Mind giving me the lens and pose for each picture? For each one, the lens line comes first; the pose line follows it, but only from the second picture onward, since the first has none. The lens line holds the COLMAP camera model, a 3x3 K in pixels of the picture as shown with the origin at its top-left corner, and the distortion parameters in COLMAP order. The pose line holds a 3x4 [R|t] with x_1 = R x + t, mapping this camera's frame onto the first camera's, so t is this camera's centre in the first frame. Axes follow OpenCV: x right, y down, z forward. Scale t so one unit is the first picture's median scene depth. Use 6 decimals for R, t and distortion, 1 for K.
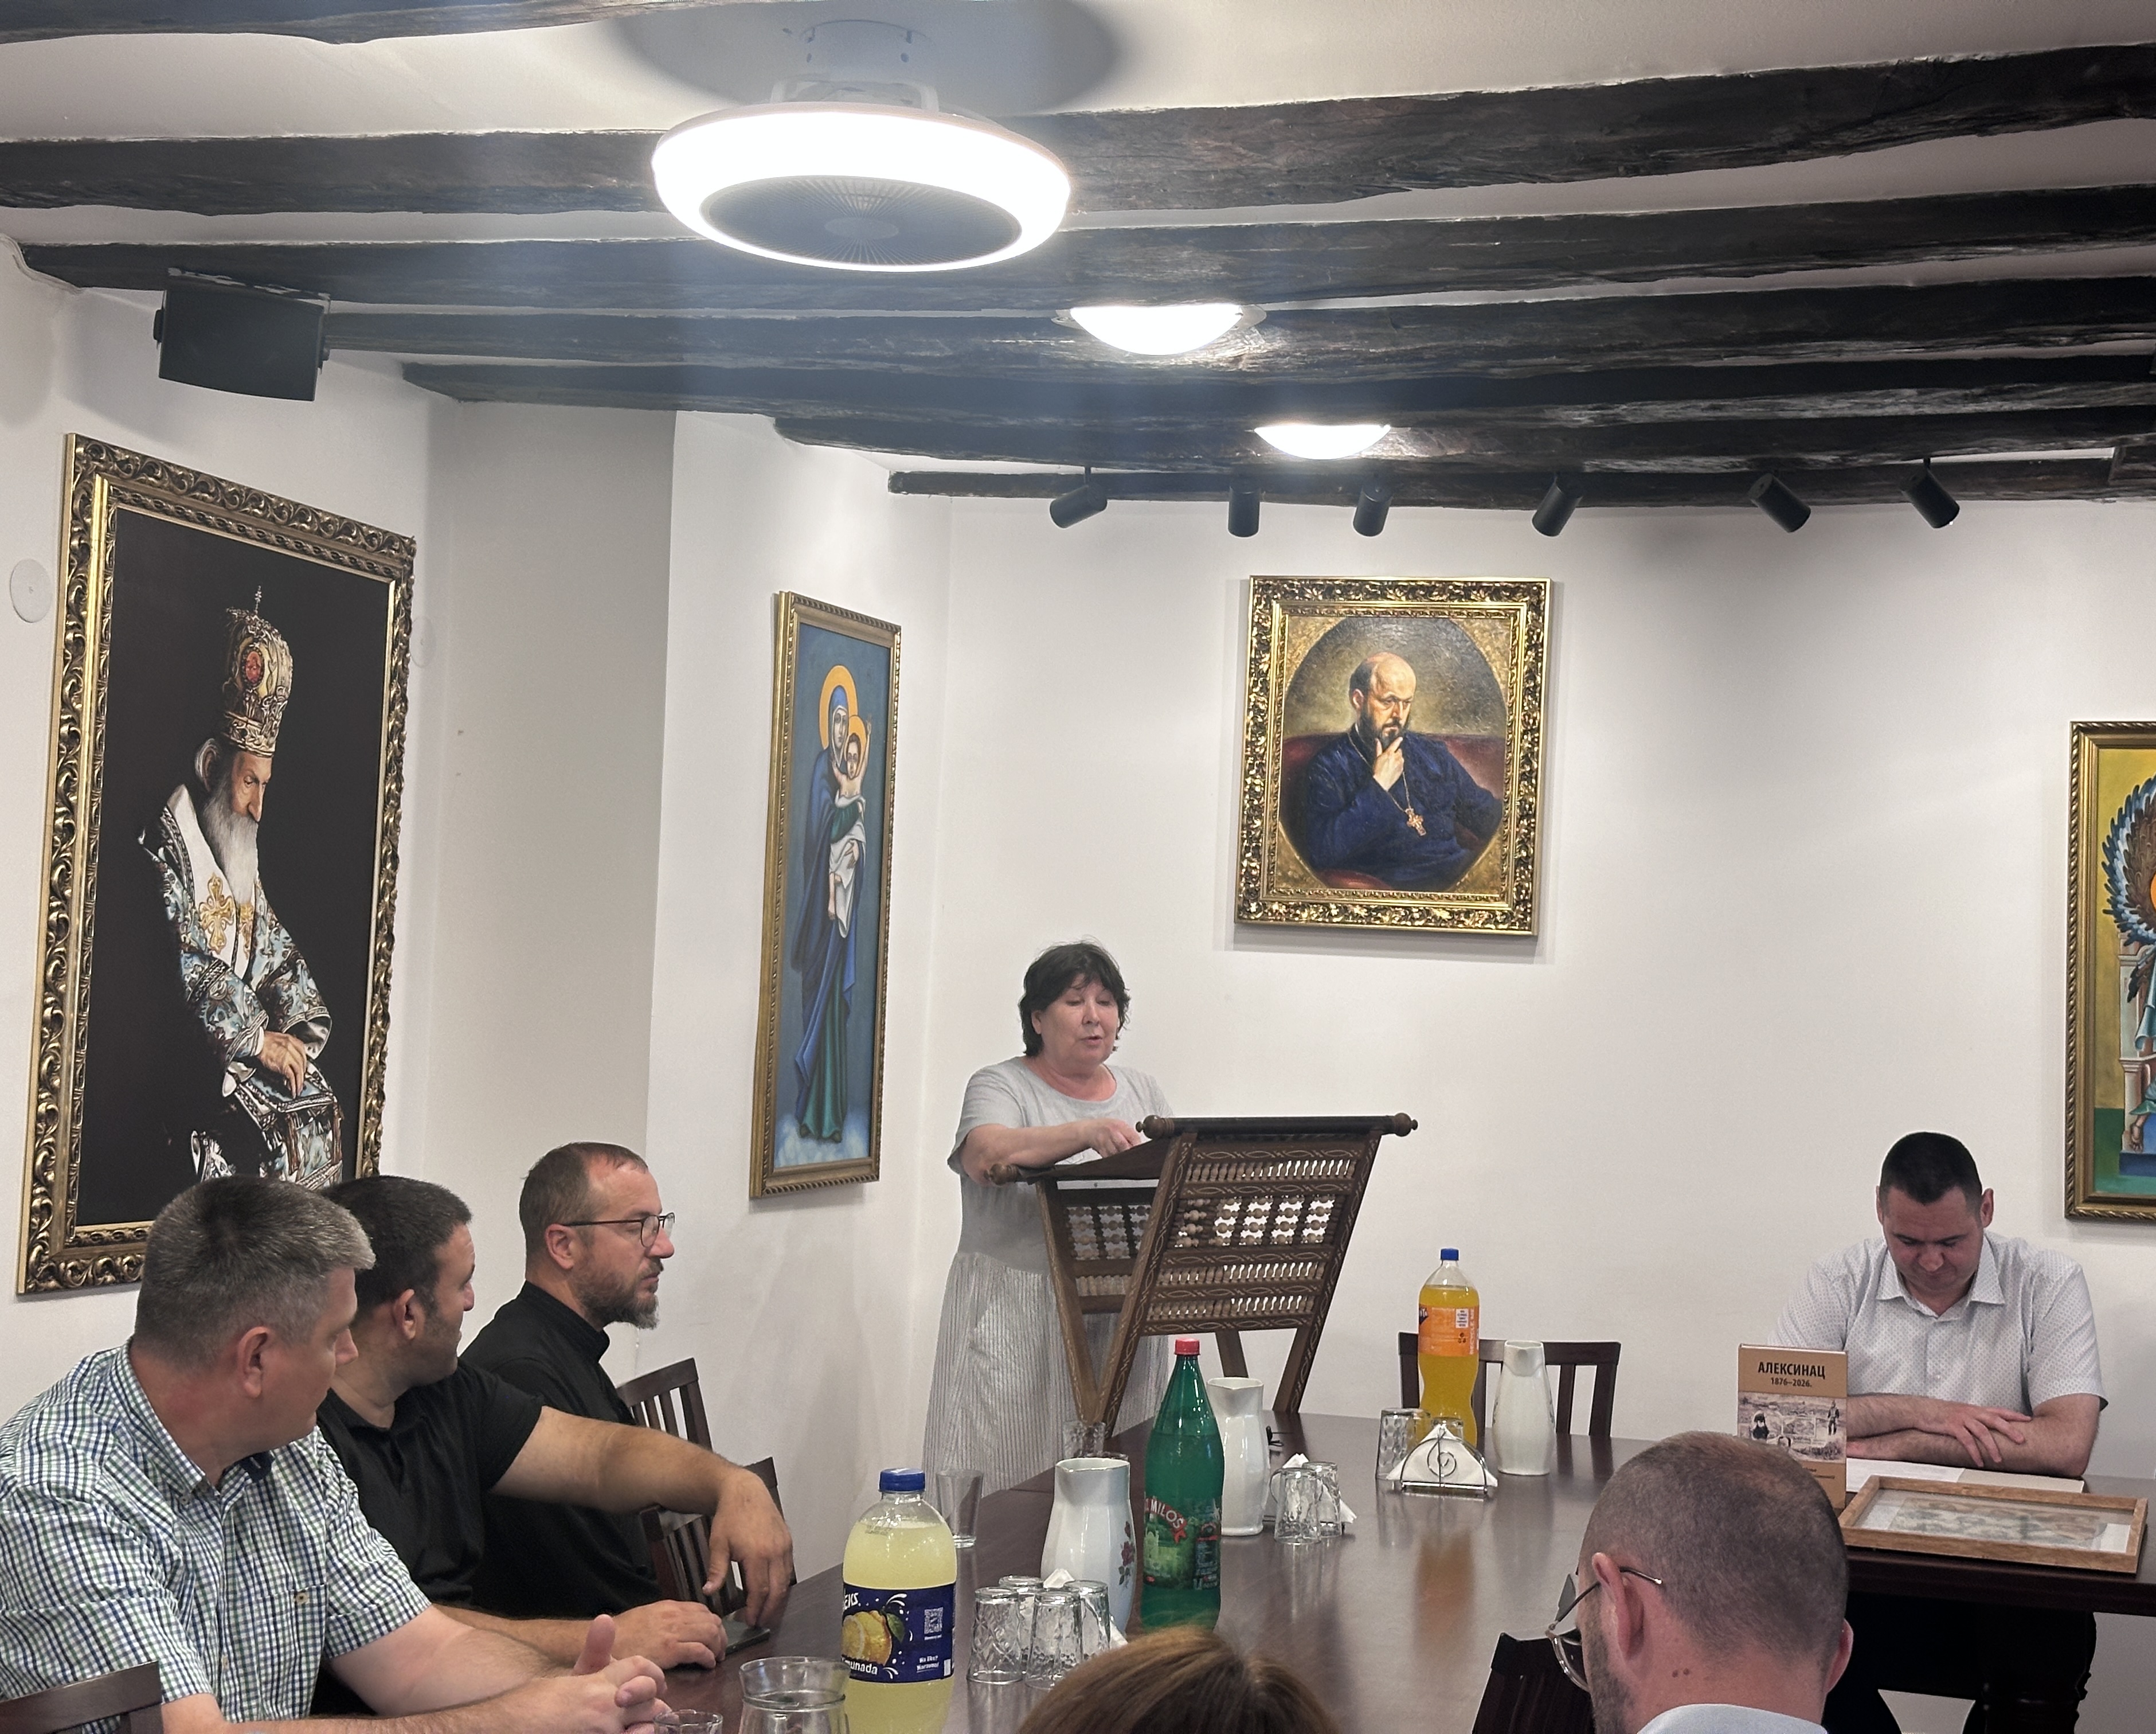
lens RADIAL K [[3271.8, 0, 1178.1], [0, 3271.8, 853.4], [0, 0, 1]] dist [0.161011, 0.000000]
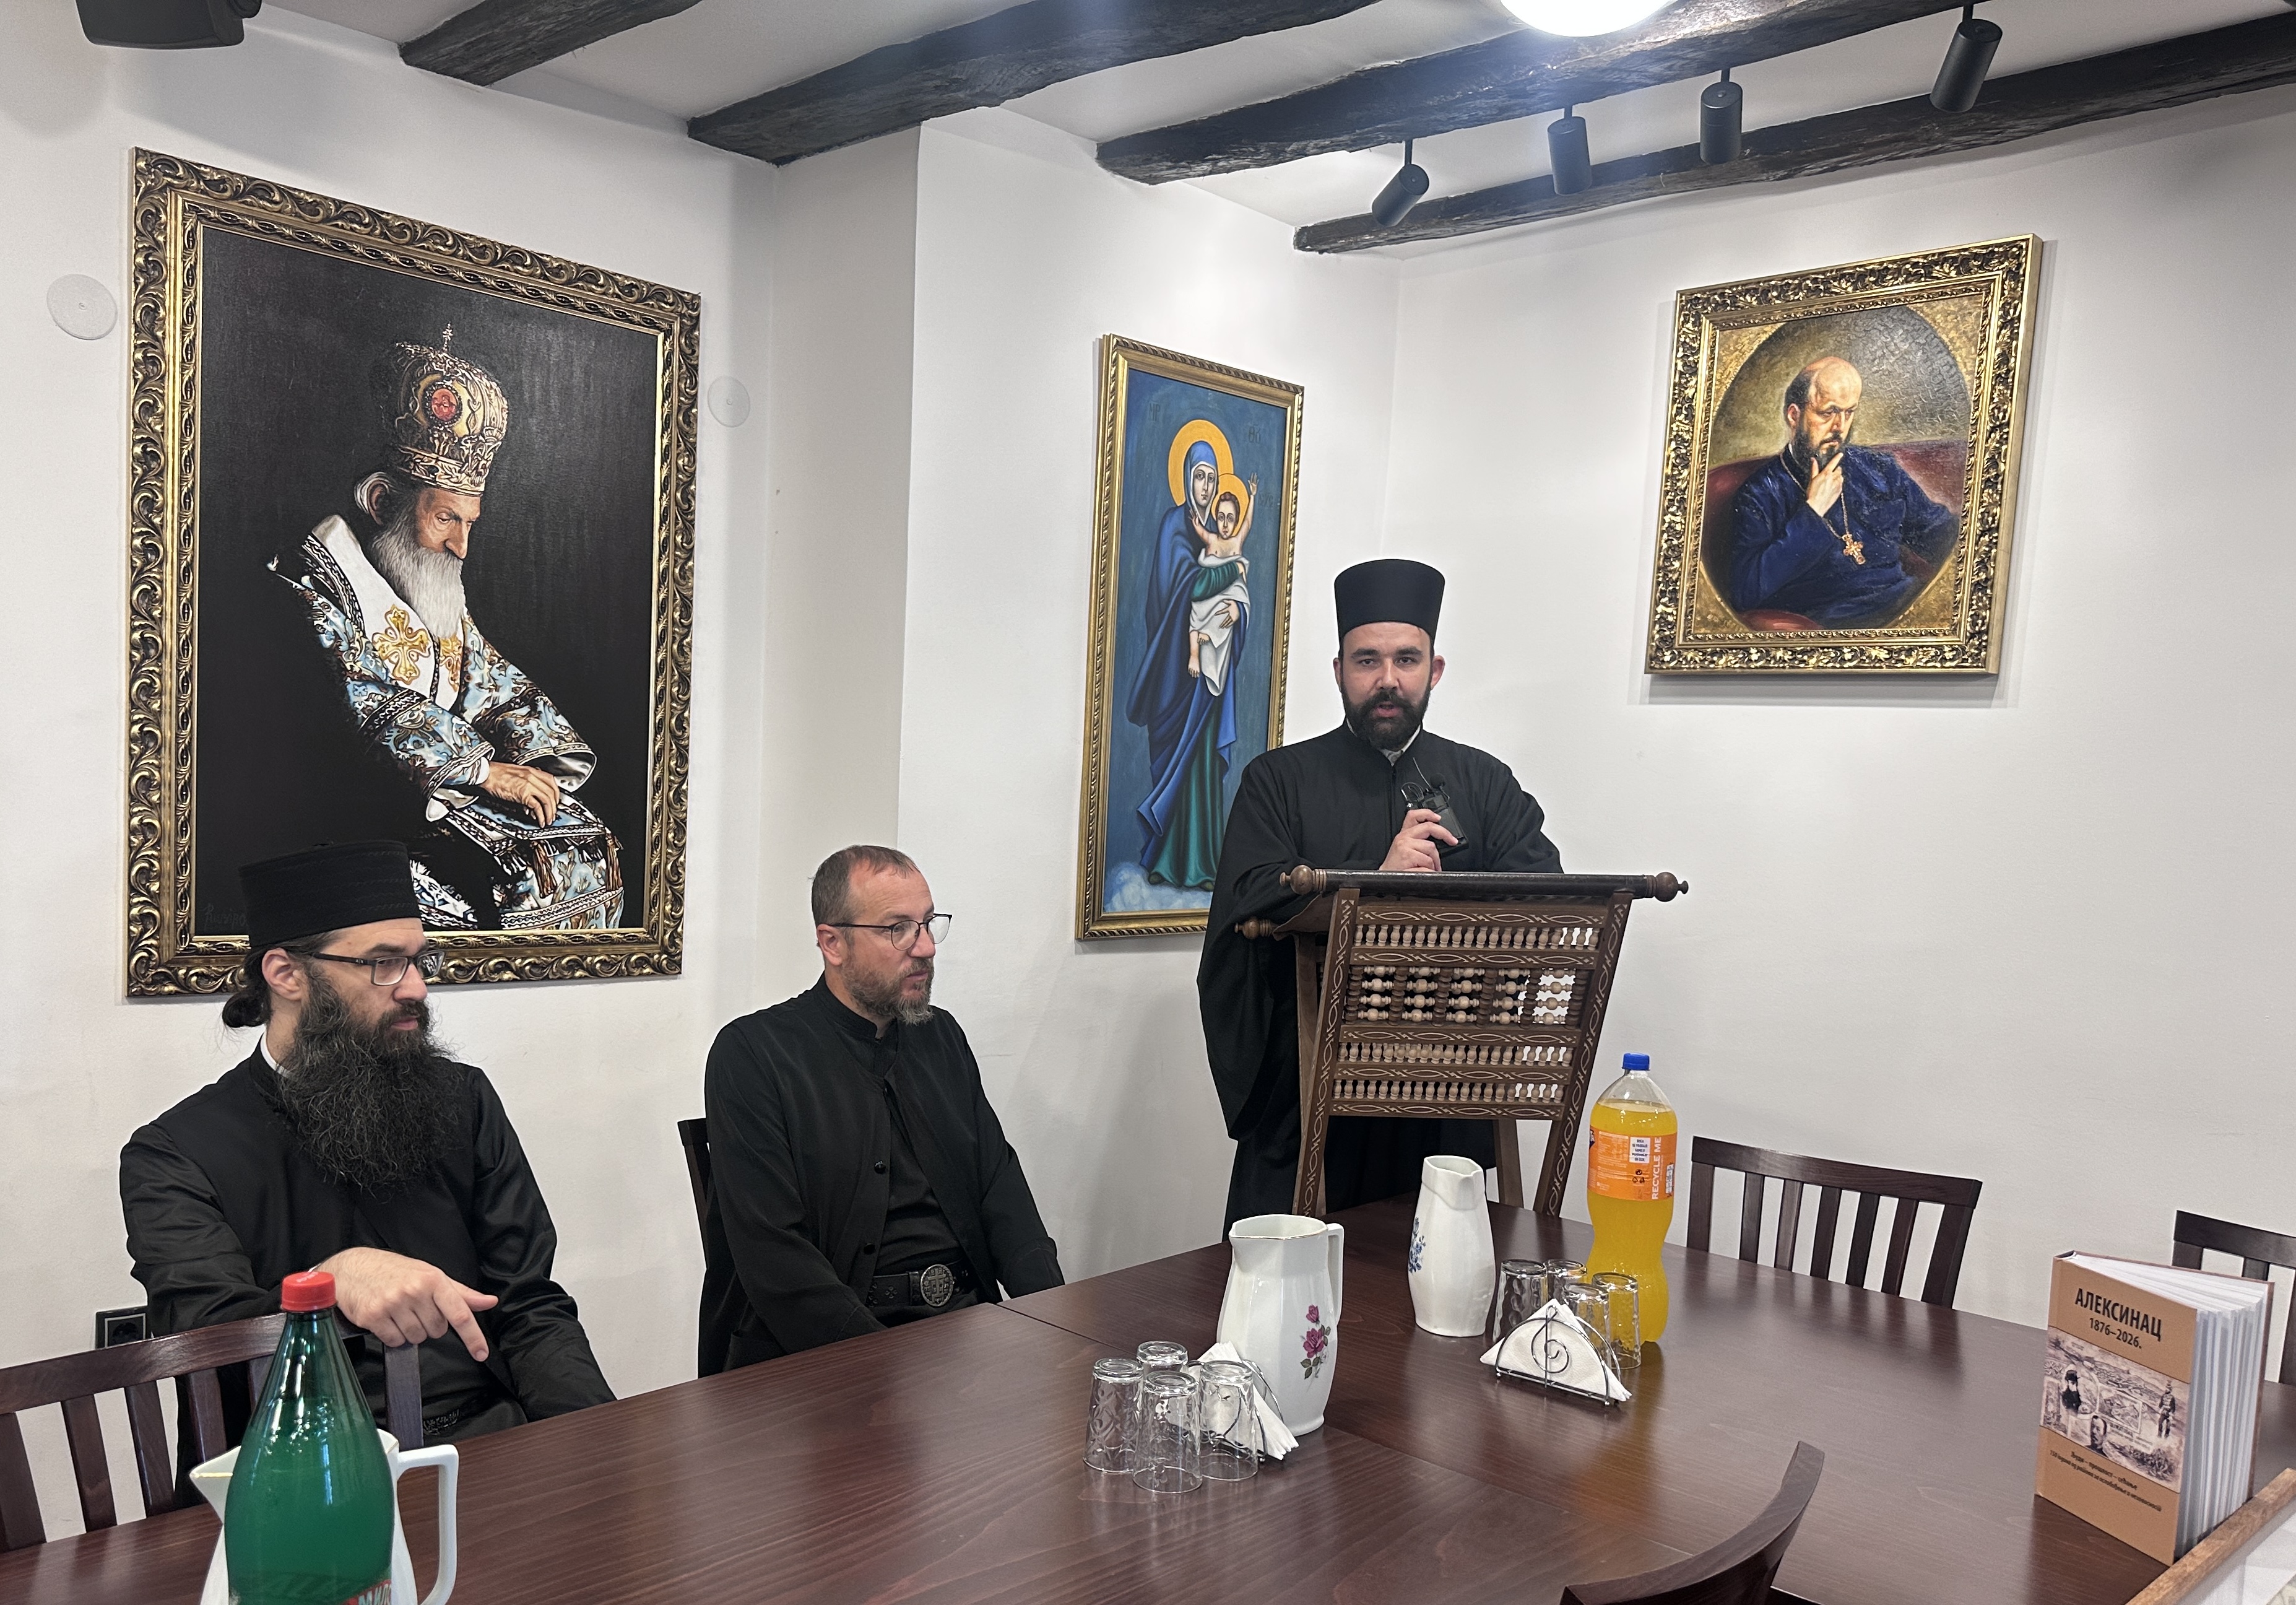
lens RADIAL K [[1767.6, 0, 1034.3], [0, 1767.6, 961.0], [0, 0, 1]] dist [0.016842, -0.040362]
pose [[0.861205, 0.050289, -0.505764, 0.138097], [0.013033, 0.992581, 0.120888, 0.042591], [0.508091, -0.110701, 0.854160, 0.501974]]
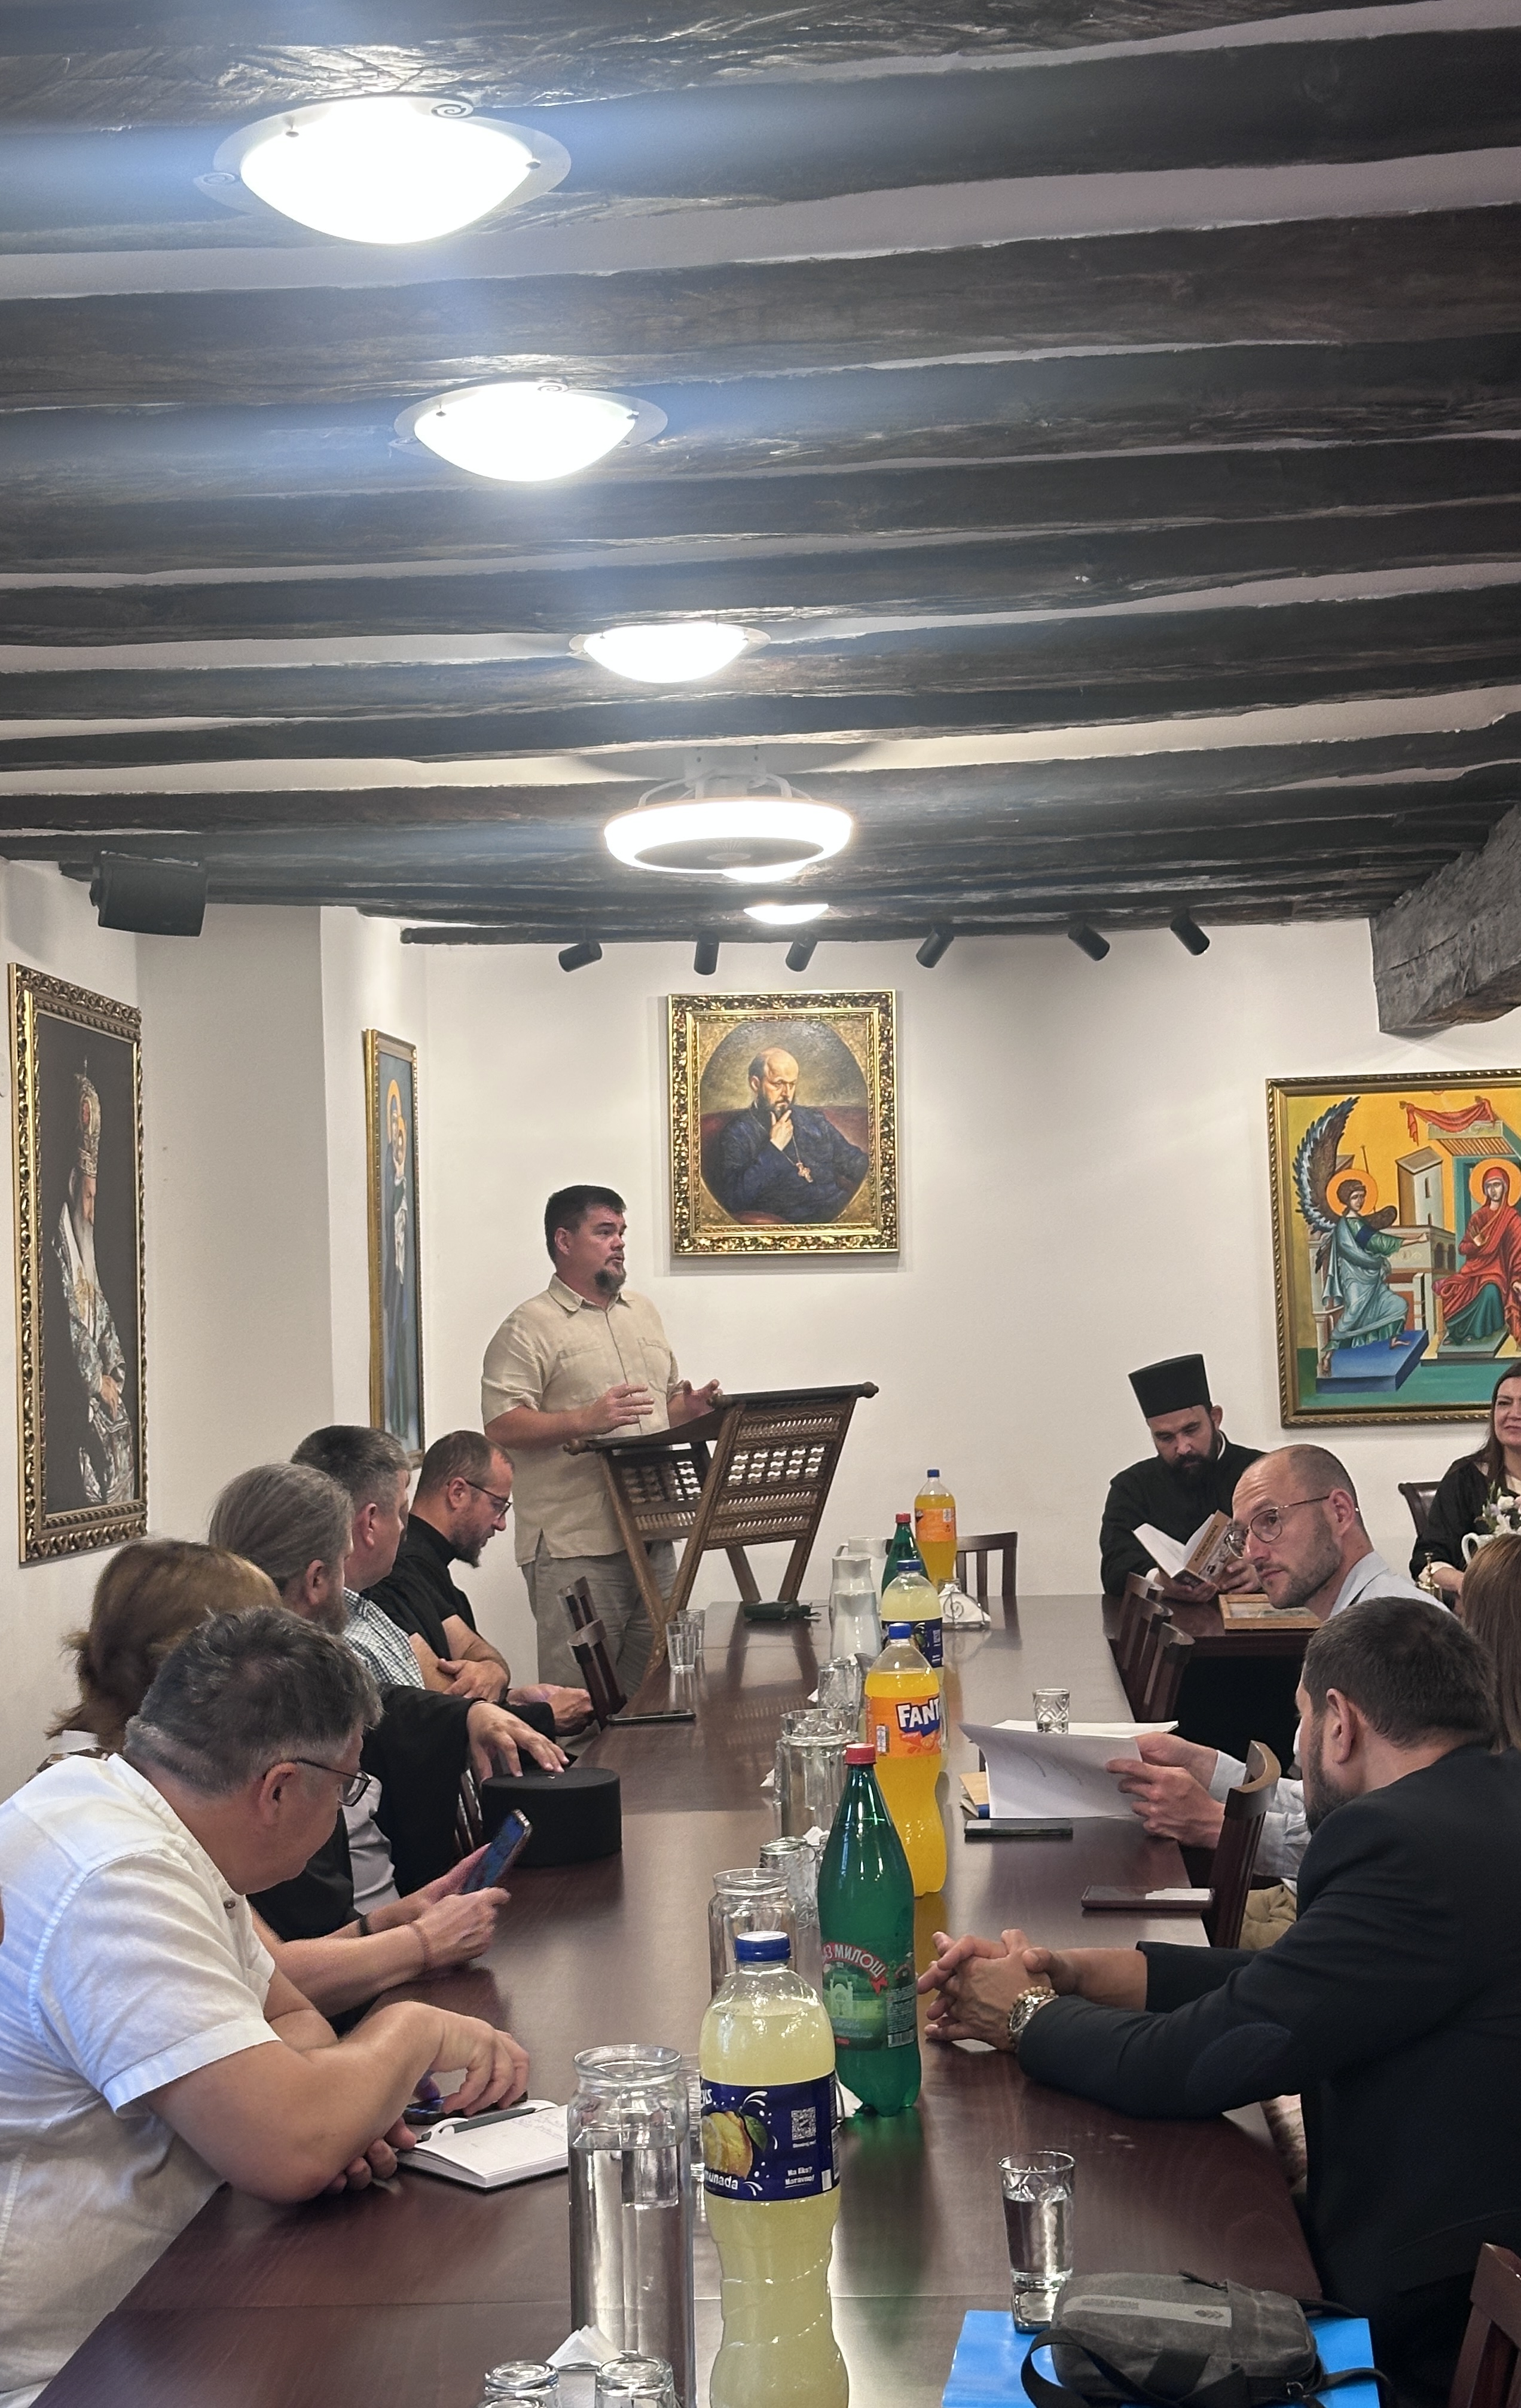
lens RADIAL K [[3405.8, 0, 799.6], [0, 3405.8, 1218.1], [0, 0, 1]] dist [0.162246, 0.000000]
pose [[0.974660, -0.056916, 0.216330, -0.250294], [0.053222, 0.998321, 0.022870, -0.024705], [-0.217269, -0.010777, 0.976052, -0.394894]]
